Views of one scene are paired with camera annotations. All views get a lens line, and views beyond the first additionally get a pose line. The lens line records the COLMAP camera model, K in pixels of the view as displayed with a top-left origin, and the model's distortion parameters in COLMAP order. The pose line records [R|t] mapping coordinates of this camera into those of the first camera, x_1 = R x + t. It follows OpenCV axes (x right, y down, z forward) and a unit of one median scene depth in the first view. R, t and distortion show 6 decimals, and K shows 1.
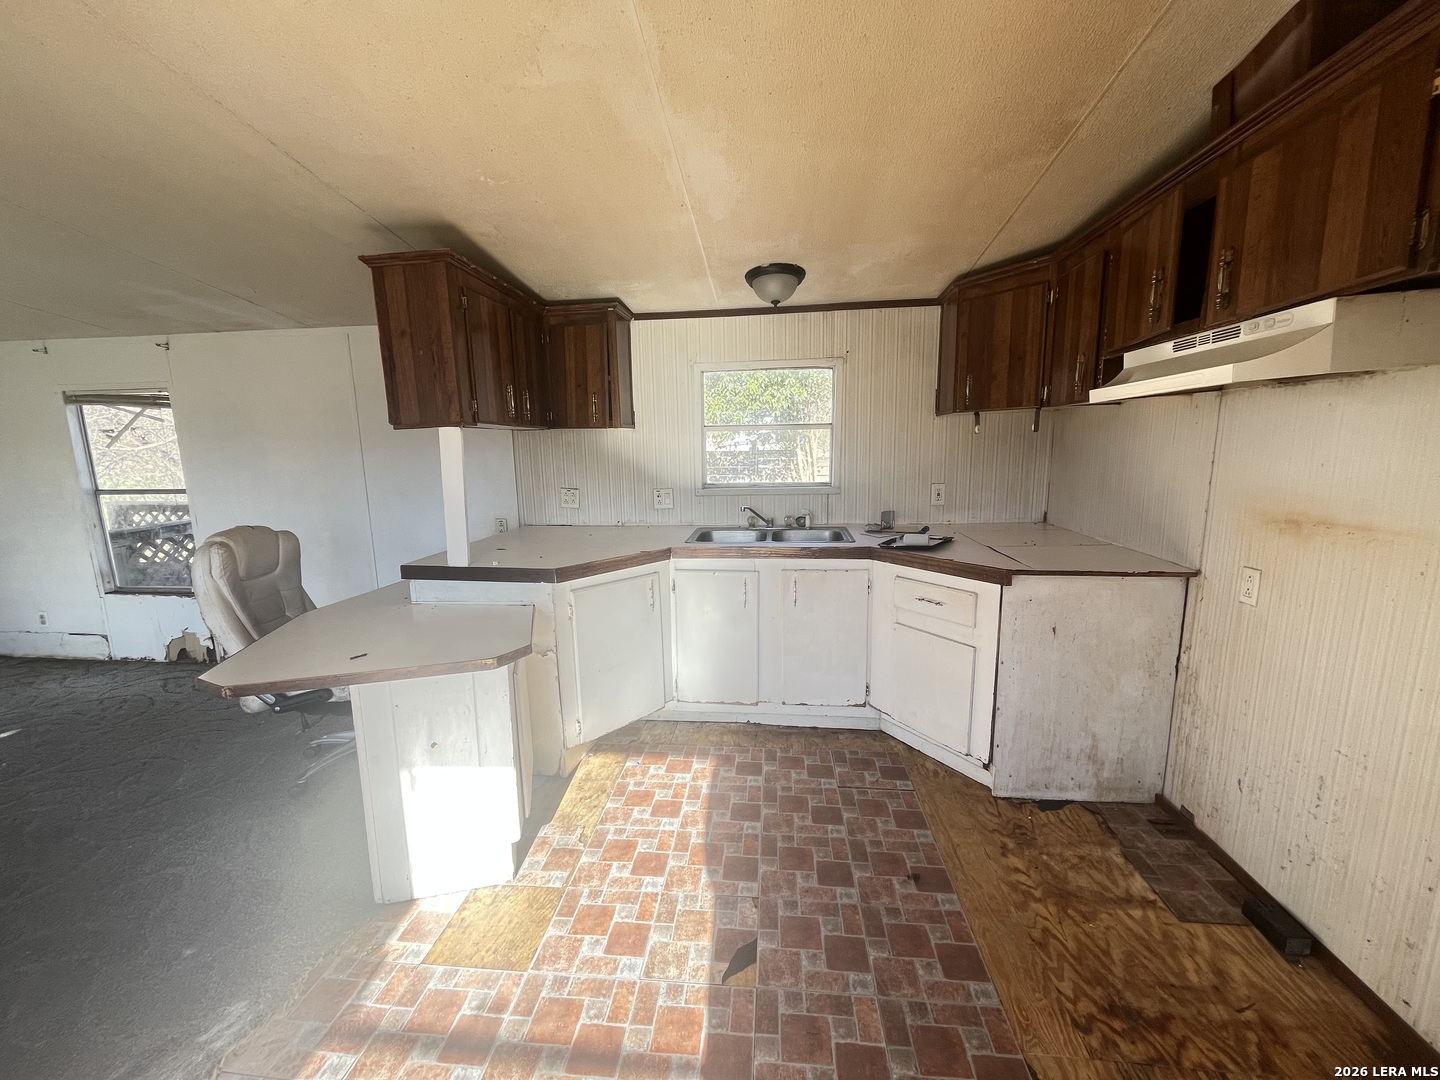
lens RADIAL K [[584.9, 0, 720.9], [0, 584.9, 543.2], [0, 0, 1]] dist [-0.003390, 0.000063]
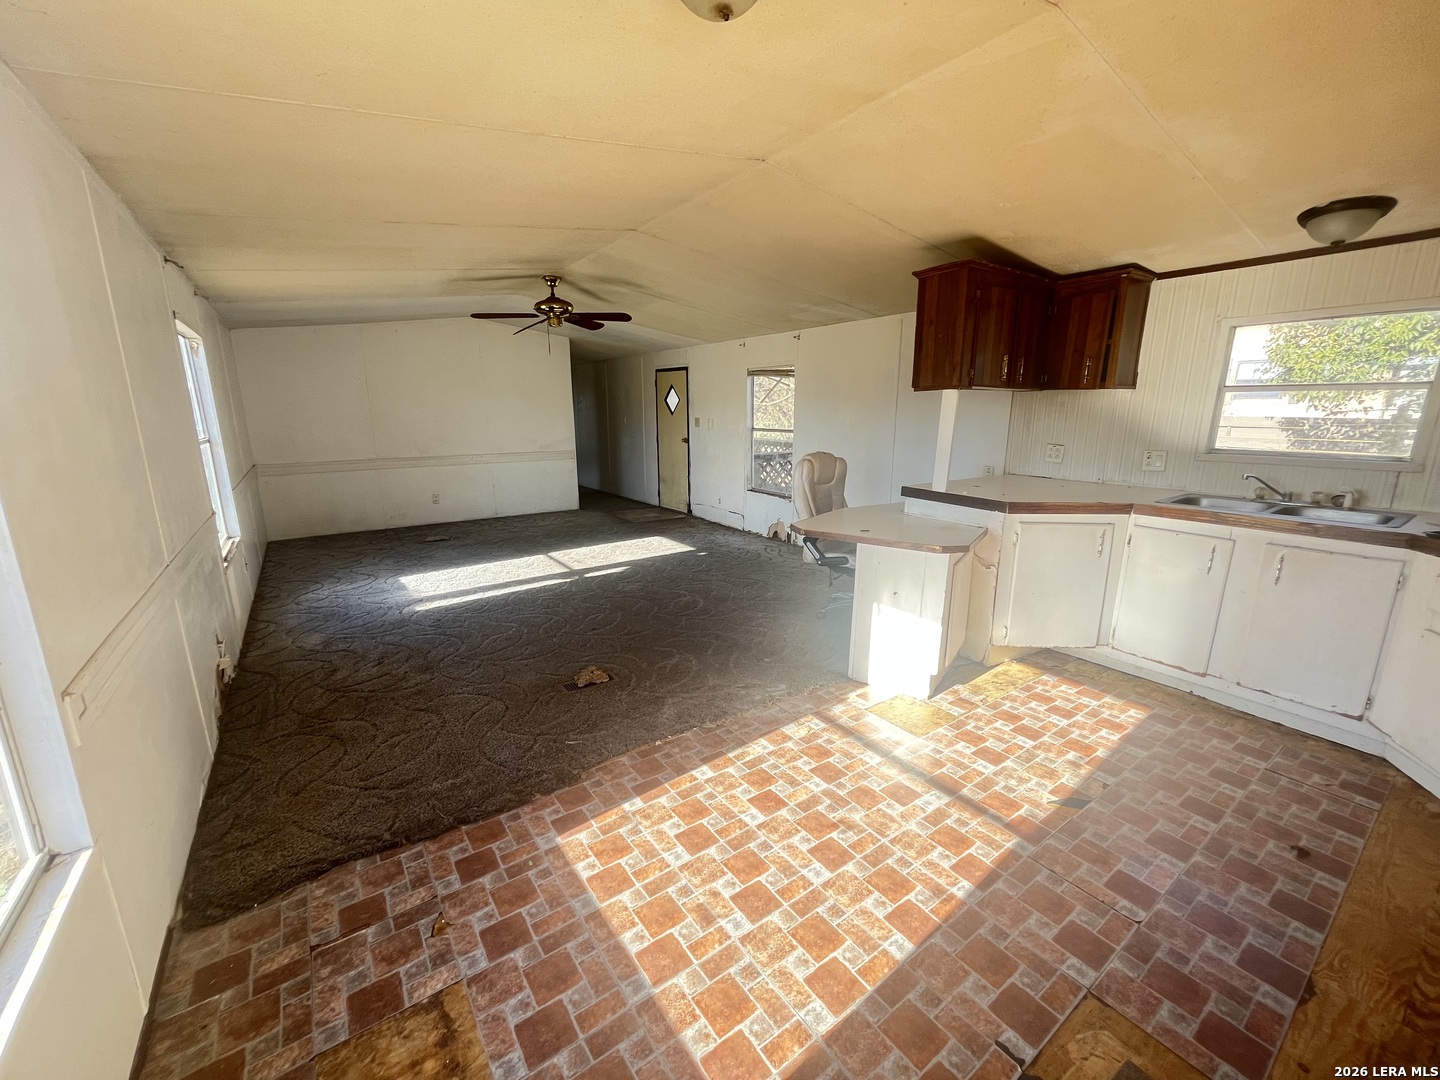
lens RADIAL K [[584.9, 0, 716.4], [0, 584.9, 544.7], [0, 0, 1]] dist [-0.003390, 0.000063]
pose [[0.655842, 0.188125, -0.731082, 0.217248], [-0.138450, 0.981999, 0.128490, 0.052480], [0.742093, 0.016949, 0.670082, -0.284316]]
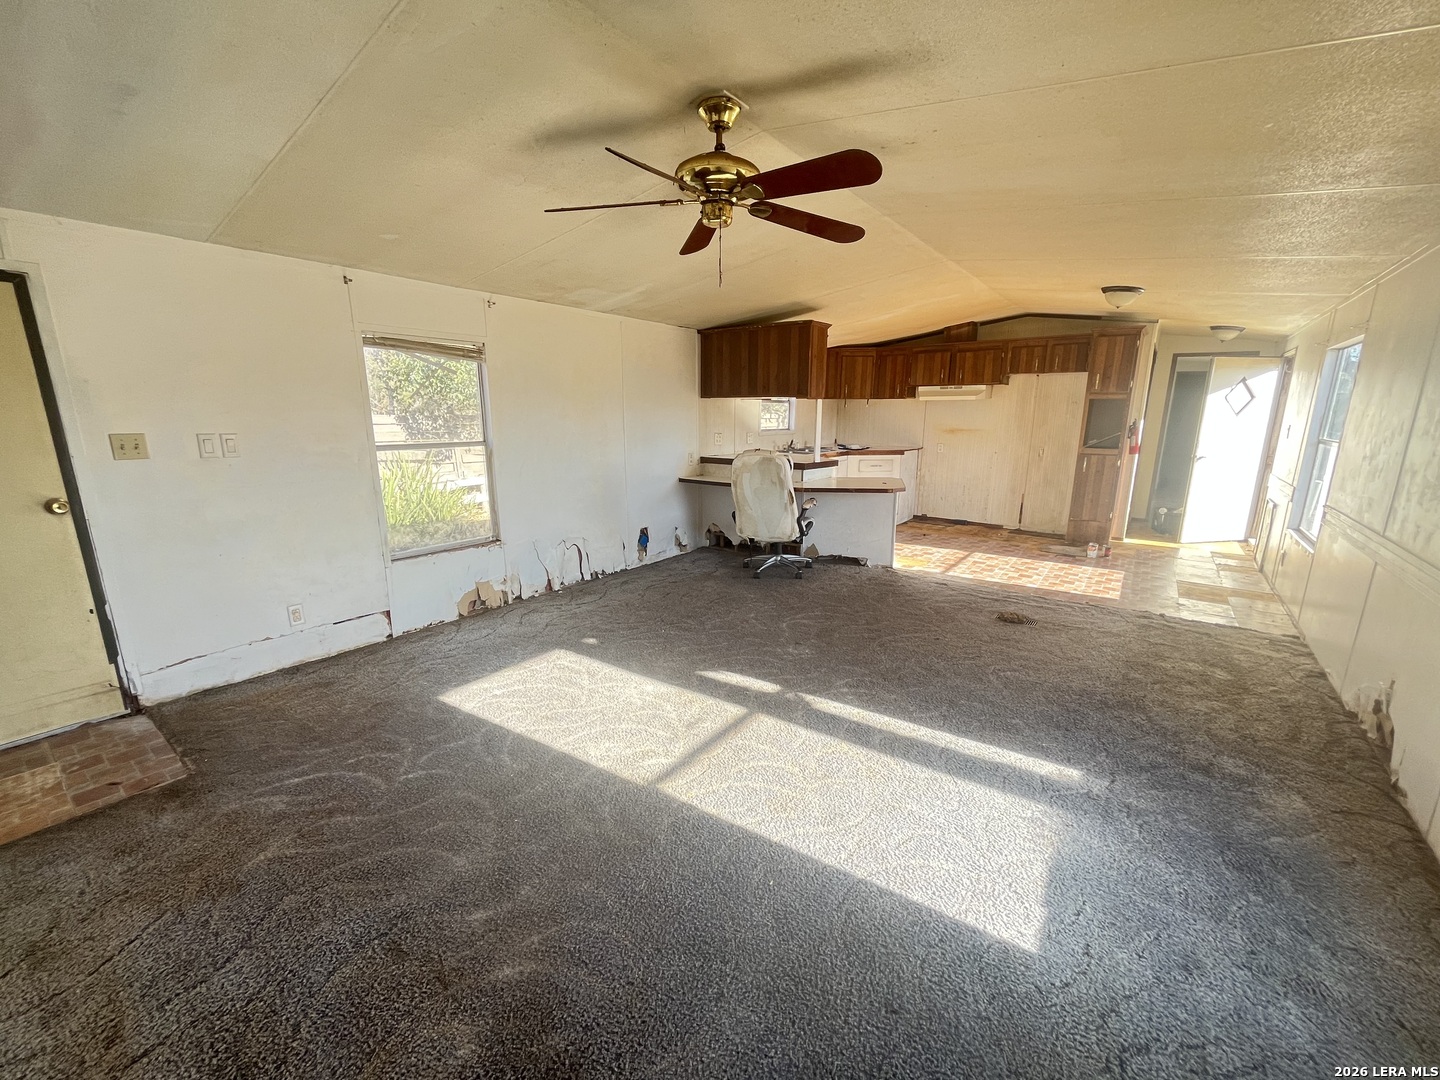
lens RADIAL K [[584.9, 0, 720.0], [0, 584.9, 544.5], [0, 0, 1]] dist [-0.003390, 0.000063]
pose [[0.507198, -0.172767, 0.844335, -2.303190], [0.132928, 0.983660, 0.121425, 0.025614], [-0.851517, 0.050649, 0.521876, 0.148086]]
